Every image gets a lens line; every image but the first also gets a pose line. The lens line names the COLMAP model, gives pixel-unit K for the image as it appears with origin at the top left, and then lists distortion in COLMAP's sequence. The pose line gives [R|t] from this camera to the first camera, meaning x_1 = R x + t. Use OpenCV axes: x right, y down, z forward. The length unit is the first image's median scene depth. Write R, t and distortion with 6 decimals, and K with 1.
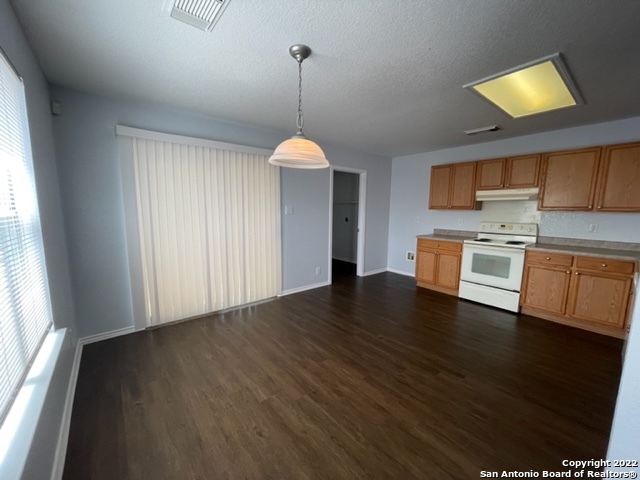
lens RADIAL K [[257.7, 0, 319.5], [0, 257.7, 242.2], [0, 0, 1]] dist [-0.001714, -0.000075]
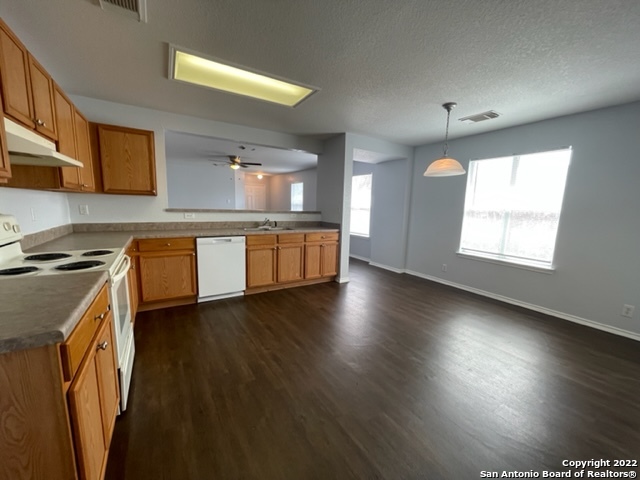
lens RADIAL K [[257.7, 0, 319.5], [0, 257.7, 242.2], [0, 0, 1]] dist [-0.001714, -0.000075]
pose [[-0.988366, -0.057048, 0.140988, 0.285491], [-0.016134, 0.961084, 0.275784, -0.207953], [-0.151234, 0.270301, -0.950823, 1.771275]]
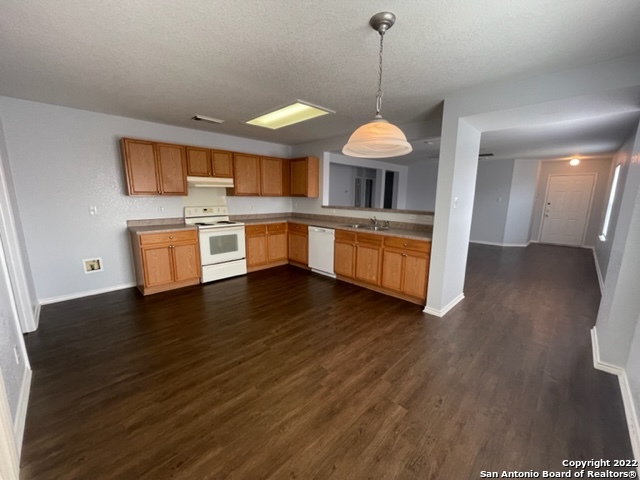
lens RADIAL K [[257.7, 0, 319.5], [0, 257.7, 242.2], [0, 0, 1]] dist [-0.001714, -0.000075]
pose [[-0.089711, -0.192951, 0.977099, -0.644474], [0.121404, 0.971620, 0.203016, -0.130753], [-0.988541, 0.136836, -0.063740, 0.836739]]
